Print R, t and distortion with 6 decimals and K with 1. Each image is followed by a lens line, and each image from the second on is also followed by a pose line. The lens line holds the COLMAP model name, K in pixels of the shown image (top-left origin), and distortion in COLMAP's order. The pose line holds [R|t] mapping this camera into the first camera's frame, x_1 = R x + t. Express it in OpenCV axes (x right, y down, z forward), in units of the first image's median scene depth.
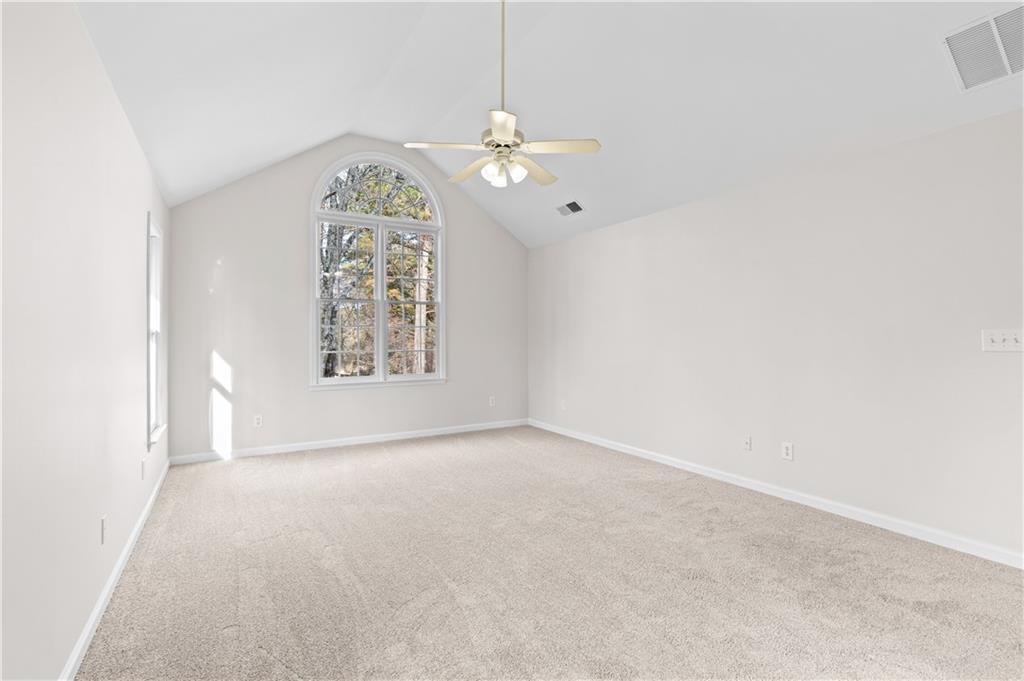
lens RADIAL K [[463.4, 0, 512.0], [0, 463.4, 340.5], [0, 0, 1]] dist [-0.000072, -0.000081]
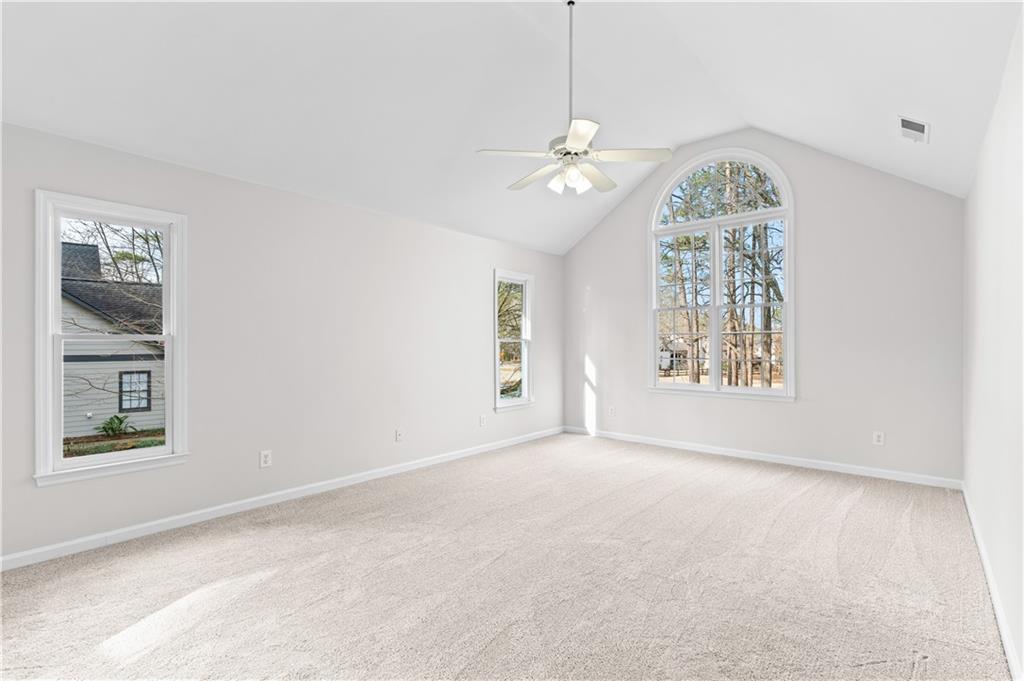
lens RADIAL K [[485.4, 0, 512.0], [0, 485.4, 340.5], [0, 0, 1]] dist [0.000167, 0.000051]
pose [[0.316803, -0.001381, -0.948491, 0.628275], [-0.002971, 0.999993, -0.002448, -0.012787], [0.948487, 0.003593, 0.316796, 0.342402]]
